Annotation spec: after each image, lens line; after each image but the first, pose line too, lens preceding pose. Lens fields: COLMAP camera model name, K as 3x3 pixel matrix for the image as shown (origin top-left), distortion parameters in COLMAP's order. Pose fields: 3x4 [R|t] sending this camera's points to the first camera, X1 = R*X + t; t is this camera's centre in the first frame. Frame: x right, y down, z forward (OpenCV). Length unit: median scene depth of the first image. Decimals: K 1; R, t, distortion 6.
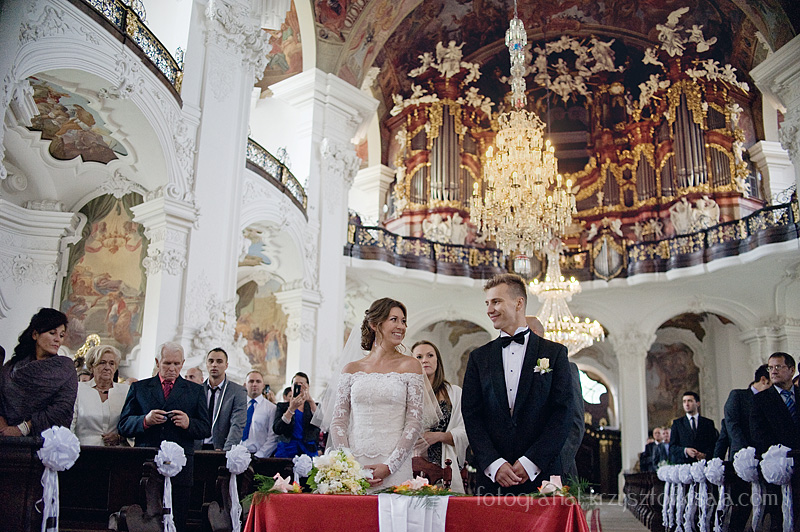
lens RADIAL K [[798.8, 0, 399.5], [0, 798.8, 273.8], [0, 0, 1]] dist [-0.180497, 0.164948]
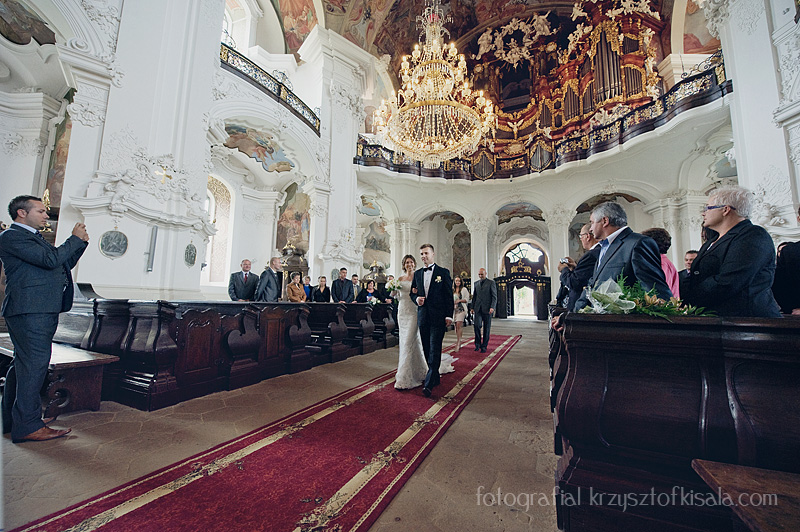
lens RADIAL K [[317.3, 0, 398.8], [0, 317.3, 267.4], [0, 0, 1]] dist [-0.001146, -0.009076]
pose [[0.980064, -0.025958, -0.196977, 0.119875], [0.052627, 0.989933, 0.131391, 0.091220], [0.191584, -0.139138, 0.971564, 0.362967]]
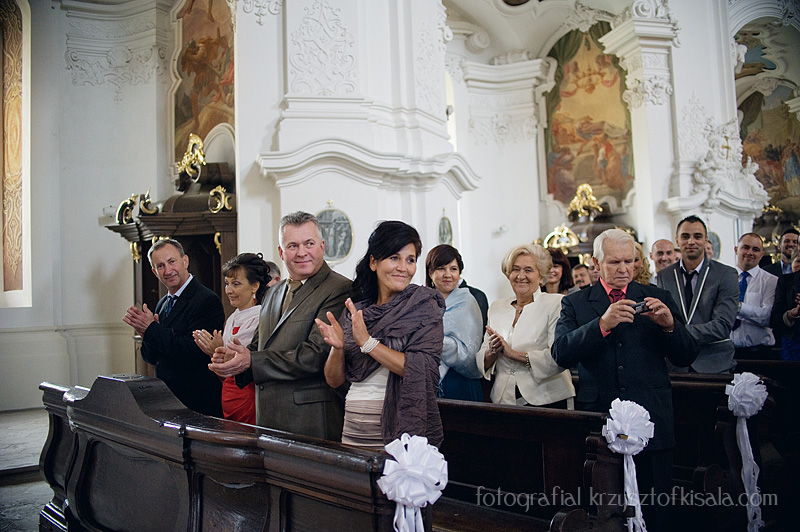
lens RADIAL K [[798.8, 0, 399.5], [0, 798.8, 273.8], [0, 0, 1]] dist [-0.180497, 0.164948]
pose [[0.798466, -0.073042, -0.597593, -0.008008], [0.200297, 0.968297, 0.149272, -0.002083], [0.567744, -0.238884, 0.787782, 0.062710]]
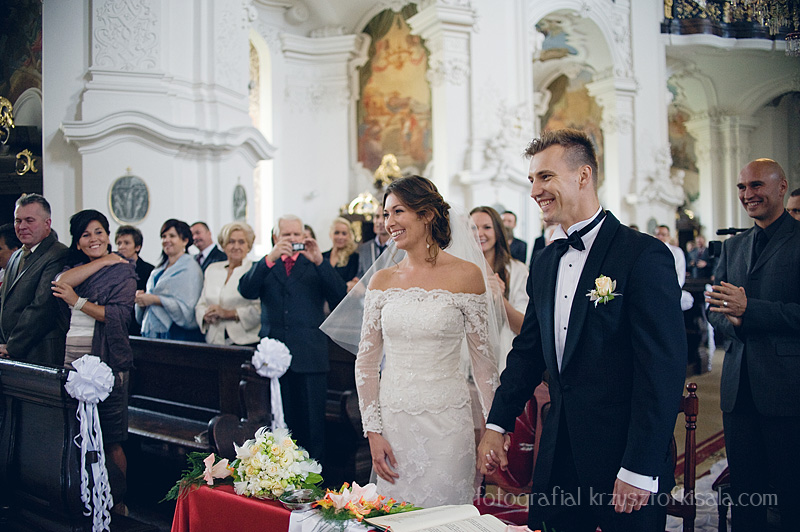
lens RADIAL K [[798.8, 0, 399.5], [0, 798.8, 273.8], [0, 0, 1]] dist [-0.180497, 0.164948]
pose [[0.900263, -0.026784, -0.434522, 0.033476], [0.140990, 0.962251, 0.232796, -0.006474], [0.411885, -0.270841, 0.870055, 0.044470]]
